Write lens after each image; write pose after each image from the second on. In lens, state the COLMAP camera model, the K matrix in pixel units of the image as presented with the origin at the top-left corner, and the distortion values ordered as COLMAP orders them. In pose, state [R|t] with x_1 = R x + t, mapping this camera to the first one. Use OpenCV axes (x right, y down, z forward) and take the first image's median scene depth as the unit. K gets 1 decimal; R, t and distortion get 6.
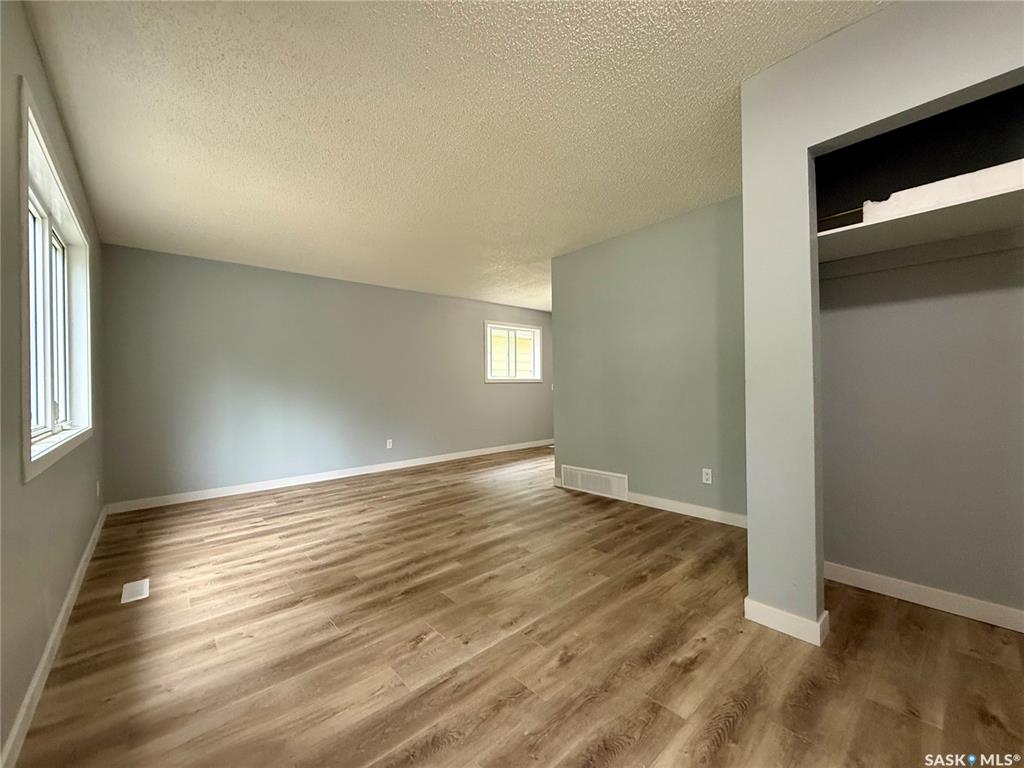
lens RADIAL K [[407.8, 0, 508.3], [0, 407.8, 384.8], [0, 0, 1]] dist [0.001113, 0.000081]
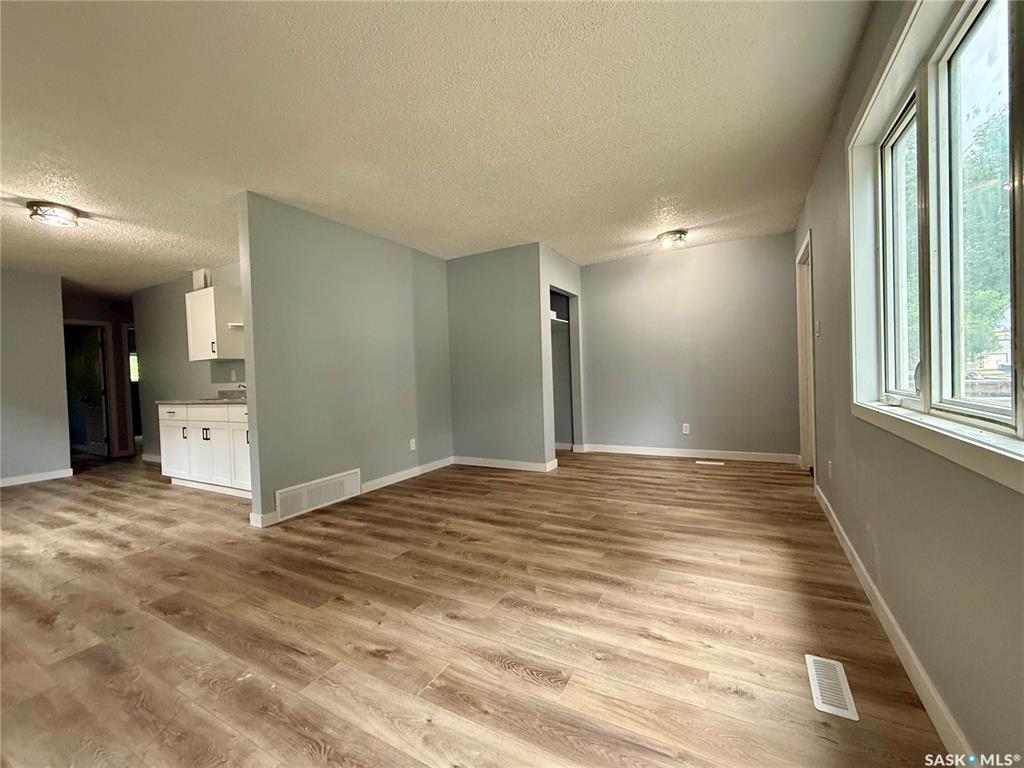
lens RADIAL K [[420.7, 0, 512.0], [0, 420.7, 384.0], [0, 0, 1]] dist [0.000939, 0.000318]
pose [[-0.333397, 0.010321, 0.942730, -1.138802], [0.039858, 0.999200, 0.003157, 0.037066], [-0.941944, 0.038628, -0.333541, 1.379654]]
